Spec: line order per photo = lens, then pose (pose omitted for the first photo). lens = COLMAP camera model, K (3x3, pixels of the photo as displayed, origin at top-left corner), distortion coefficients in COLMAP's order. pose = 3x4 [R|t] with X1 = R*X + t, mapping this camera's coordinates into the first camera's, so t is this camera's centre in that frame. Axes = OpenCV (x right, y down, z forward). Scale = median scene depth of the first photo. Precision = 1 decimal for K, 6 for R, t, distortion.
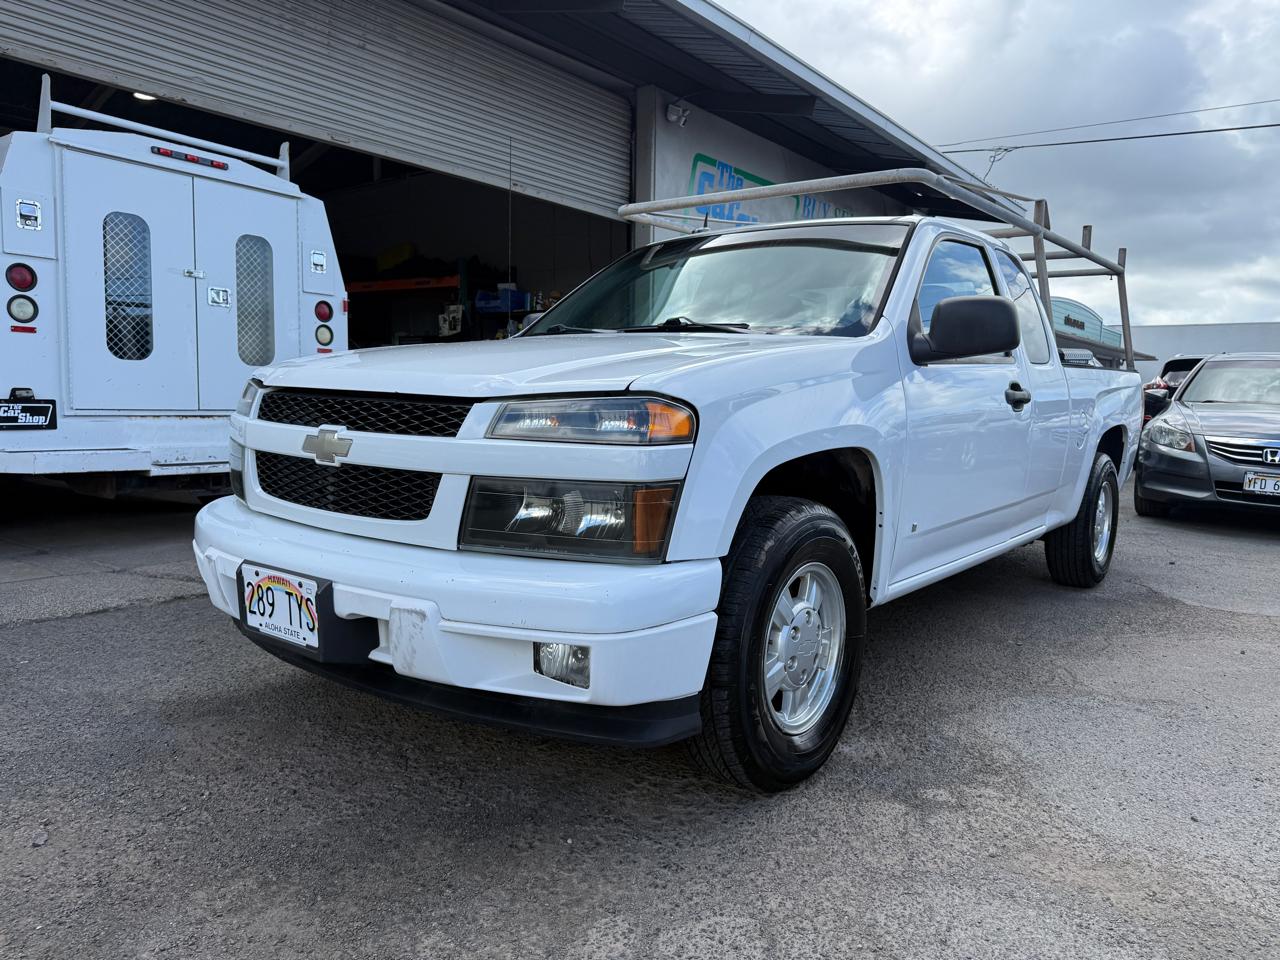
lens RADIAL K [[902.2, 0, 646.3], [0, 902.2, 482.6], [0, 0, 1]] dist [0.024797, -0.031216]
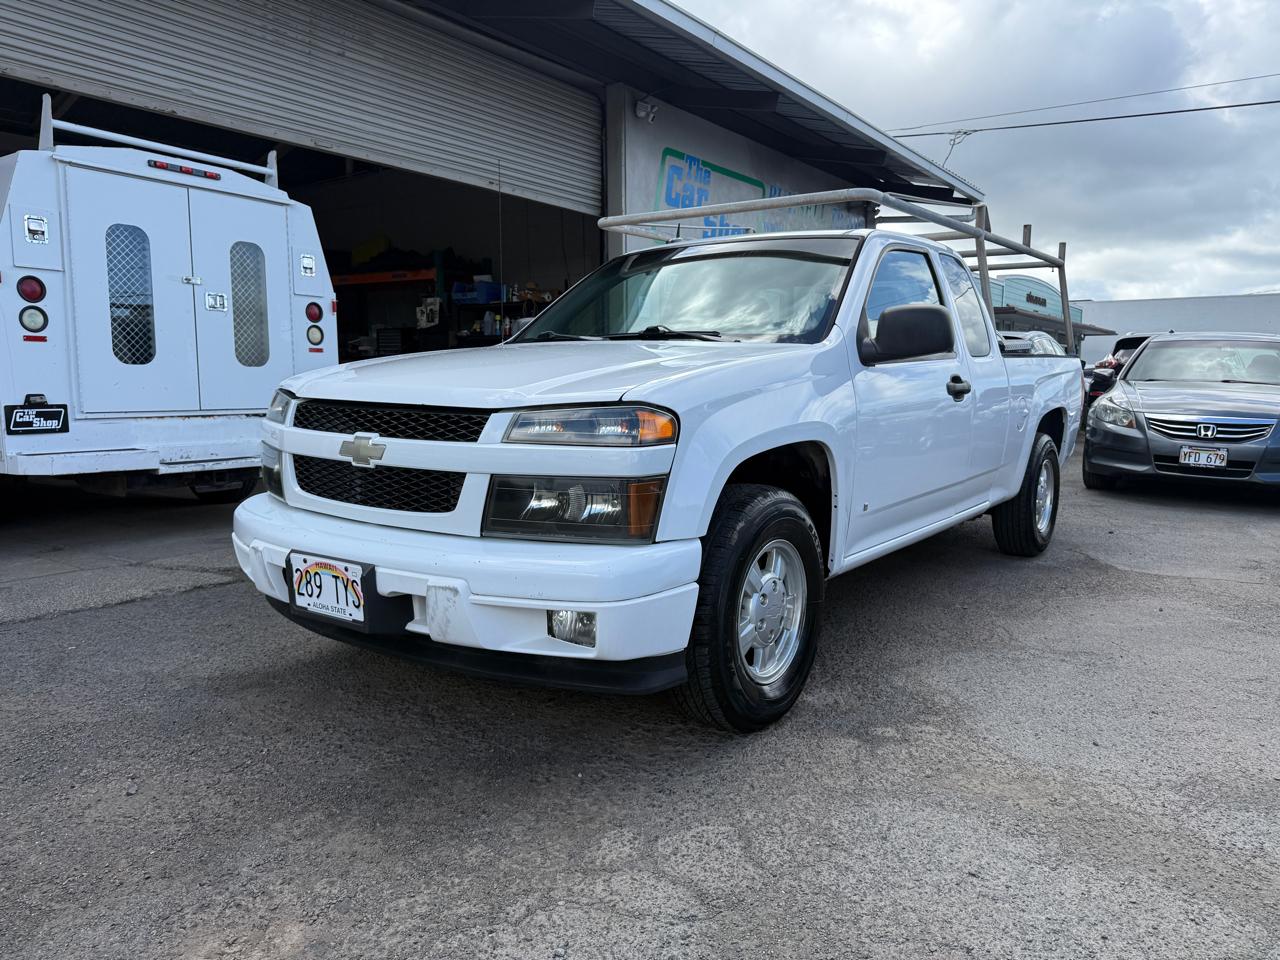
lens RADIAL K [[902.2, 0, 650.5], [0, 902.2, 480.6], [0, 0, 1]] dist [0.024797, -0.031216]
pose [[0.999177, -0.022888, 0.033491, -0.018091], [0.022286, 0.999585, 0.018256, -0.012953], [-0.033895, -0.017494, 0.999272, -0.160750]]
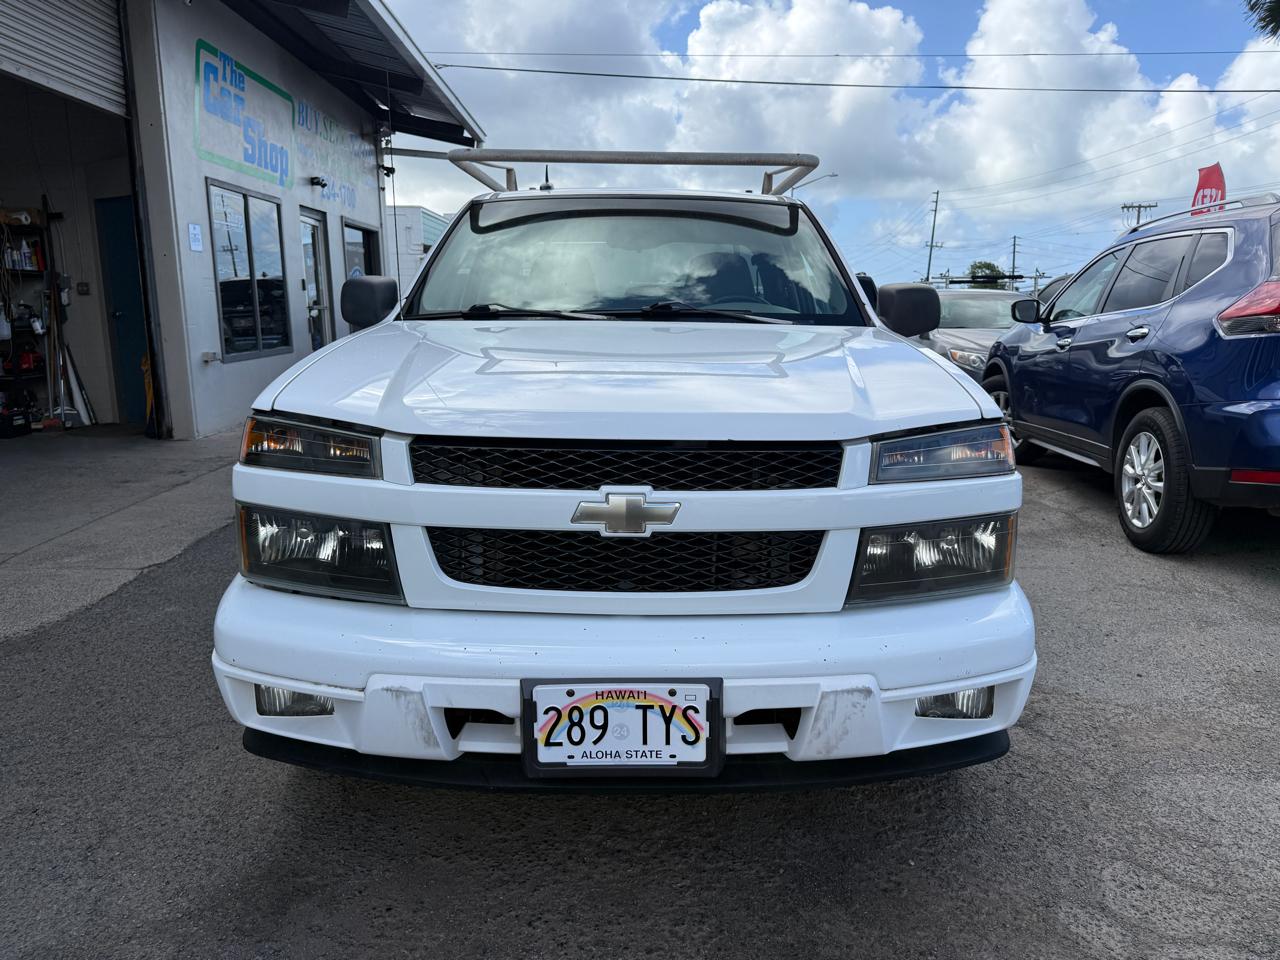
lens RADIAL K [[902.2, 0, 656.2], [0, 902.2, 466.5], [0, 0, 1]] dist [0.024797, -0.031216]
pose [[0.781848, -0.127476, 0.610298, -0.714247], [0.076683, 0.991104, 0.108778, -0.145042], [-0.618735, -0.038248, 0.784668, 0.324949]]
